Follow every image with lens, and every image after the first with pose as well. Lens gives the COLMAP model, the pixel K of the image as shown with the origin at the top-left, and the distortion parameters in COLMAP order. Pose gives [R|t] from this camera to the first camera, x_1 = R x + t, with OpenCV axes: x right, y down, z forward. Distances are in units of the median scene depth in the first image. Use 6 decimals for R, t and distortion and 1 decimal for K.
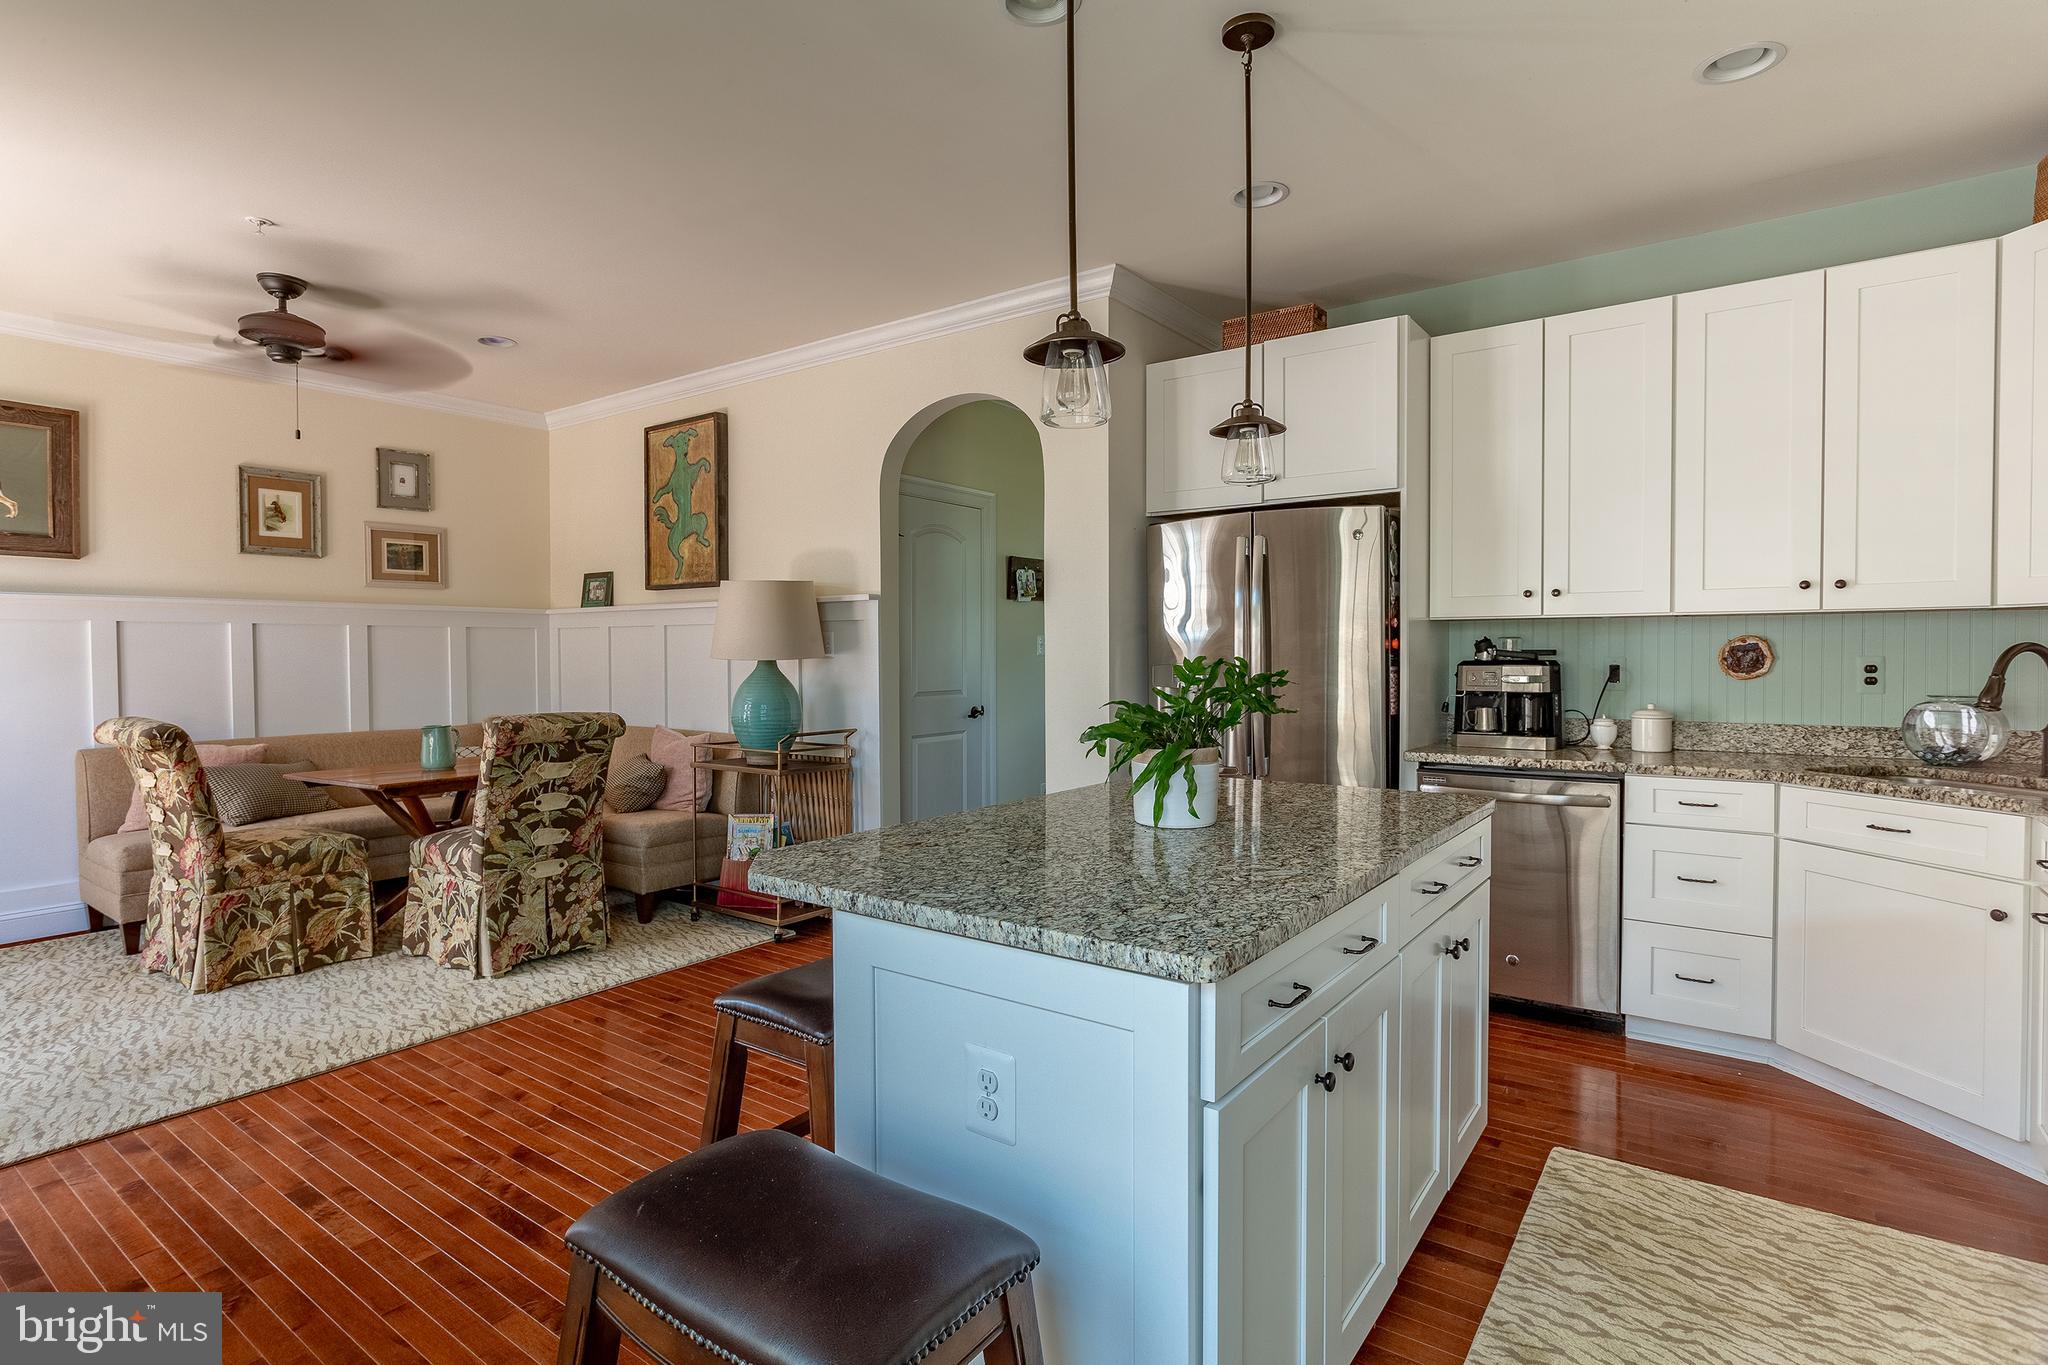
lens RADIAL K [[990.7, 0, 1013.4], [0, 990.7, 671.3], [0, 0, 1]] dist [-0.002937, 0.001516]
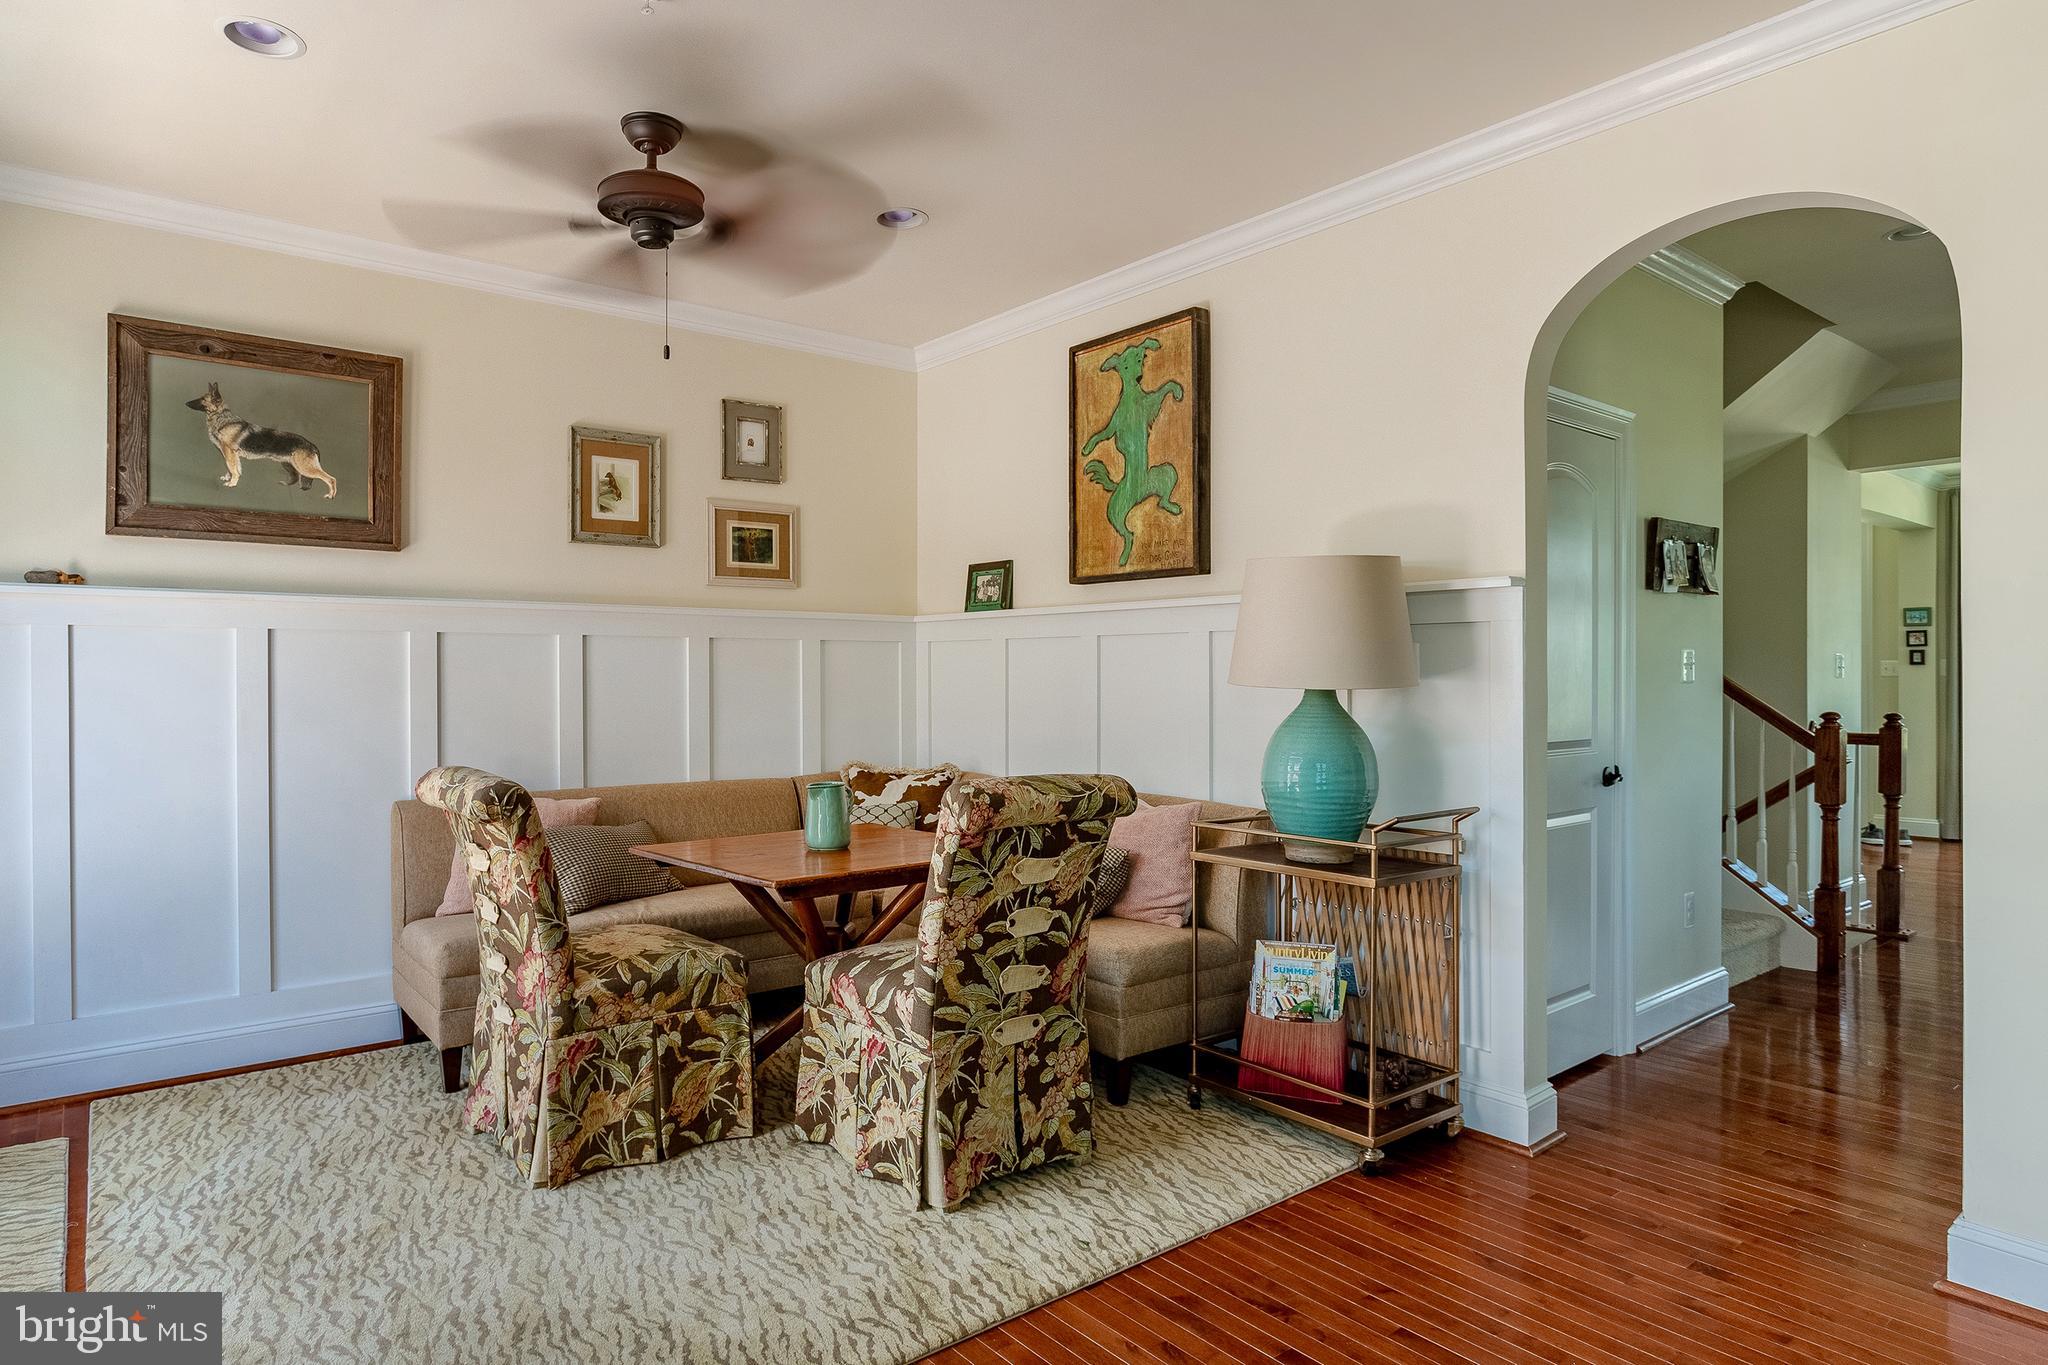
lens RADIAL K [[1142.3, 0, 946.3], [0, 1142.3, 676.3], [0, 0, 1]] dist [-0.014663, 0.002072]
pose [[0.955648, 0.003760, -0.294486, -0.302666], [-0.009116, 0.999817, -0.016816, -0.005886], [0.294369, 0.018754, 0.955508, 0.307845]]
